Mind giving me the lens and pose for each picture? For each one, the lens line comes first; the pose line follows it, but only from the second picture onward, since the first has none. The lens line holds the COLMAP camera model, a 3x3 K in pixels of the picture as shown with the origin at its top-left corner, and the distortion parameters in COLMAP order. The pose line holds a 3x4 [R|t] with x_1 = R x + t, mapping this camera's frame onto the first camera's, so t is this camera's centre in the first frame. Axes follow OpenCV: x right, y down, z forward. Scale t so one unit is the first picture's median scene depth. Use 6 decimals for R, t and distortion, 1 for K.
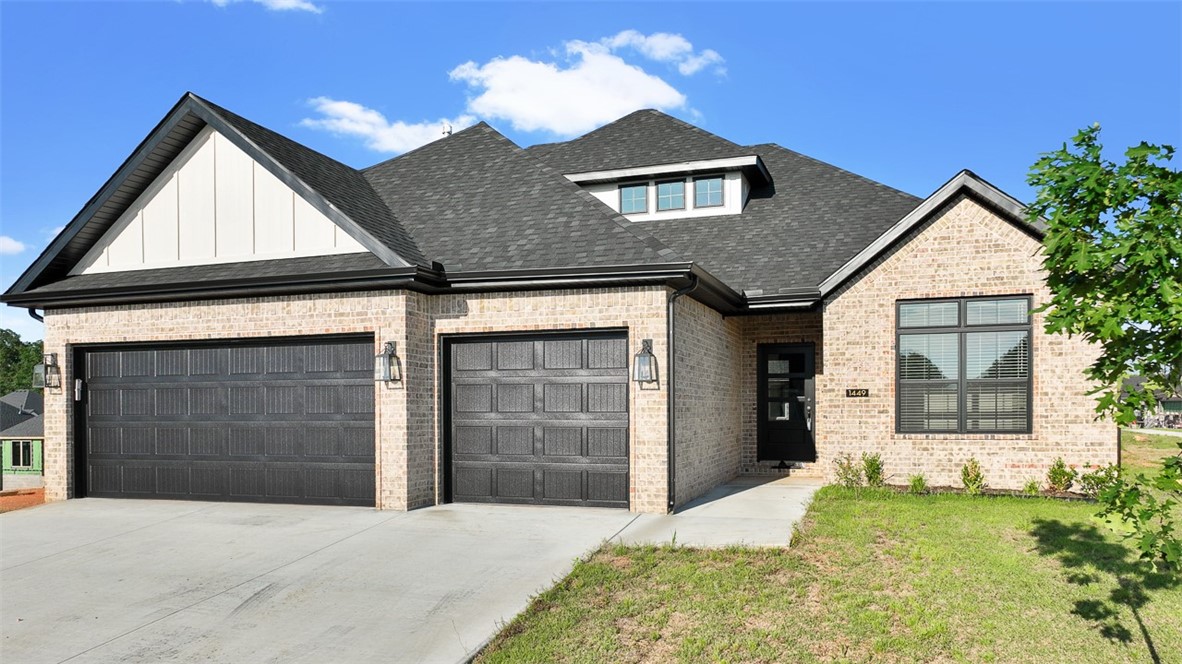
lens RADIAL K [[871.4, 0, 594.7], [0, 871.4, 394.8], [0, 0, 1]] dist [0.000723, 0.002410]
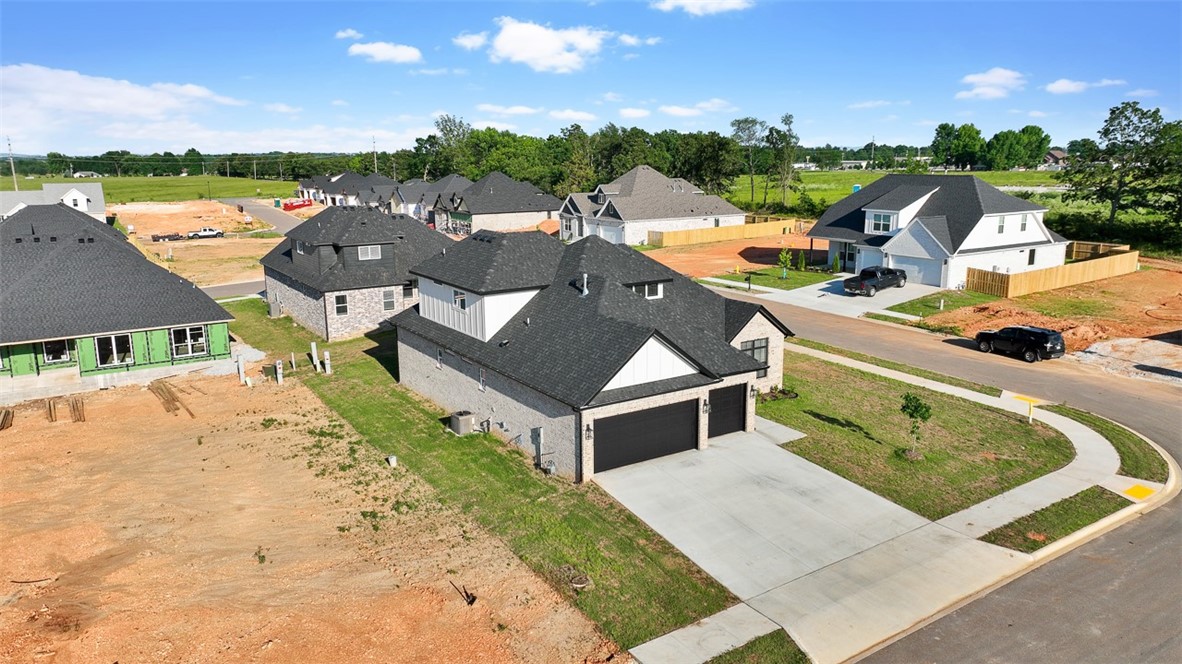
lens RADIAL K [[846.8, 0, 593.1], [0, 846.8, 296.3], [0, 0, 1]] dist [0.004591, 0.003800]
pose [[0.622455, -0.132256, 0.771400, -2.642530], [-0.009670, 0.984244, 0.176551, -0.912657], [-0.782596, -0.117355, 0.611369, -0.515387]]
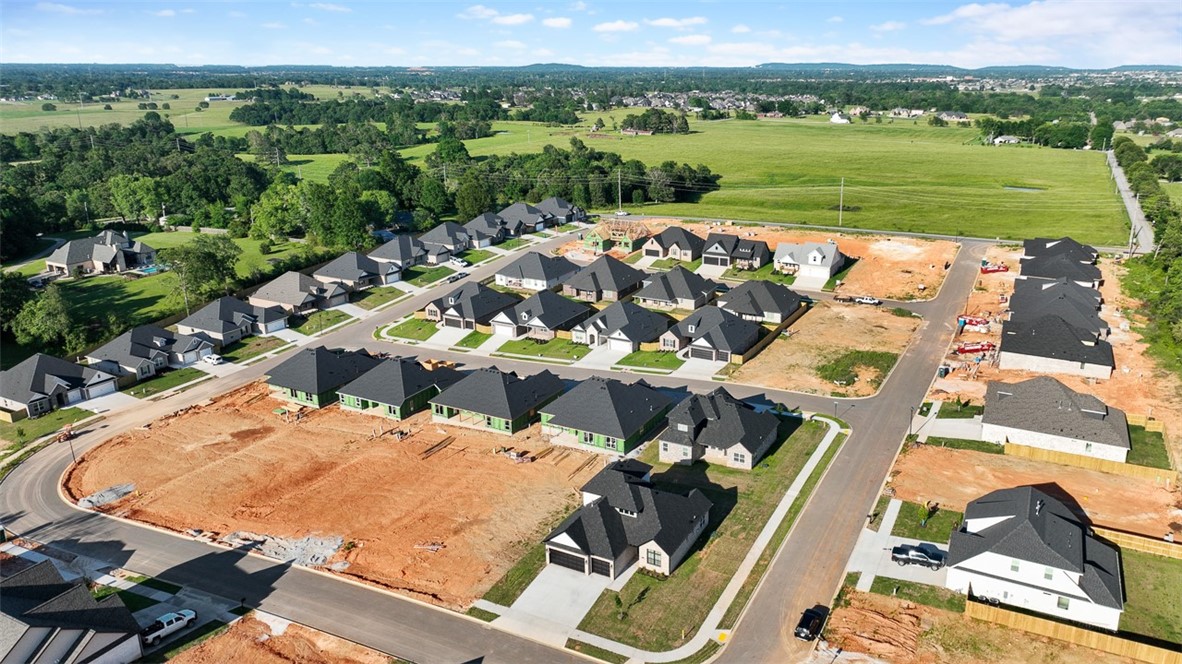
lens RADIAL K [[864.8, 0, 590.0], [0, 864.8, 254.6], [0, 0, 1]] dist [0.002181, 0.004921]
pose [[0.982235, 0.022134, -0.186347, 1.395333], [0.023289, 0.970965, 0.238085, -5.167142], [0.186206, -0.238195, 0.953200, -6.730310]]
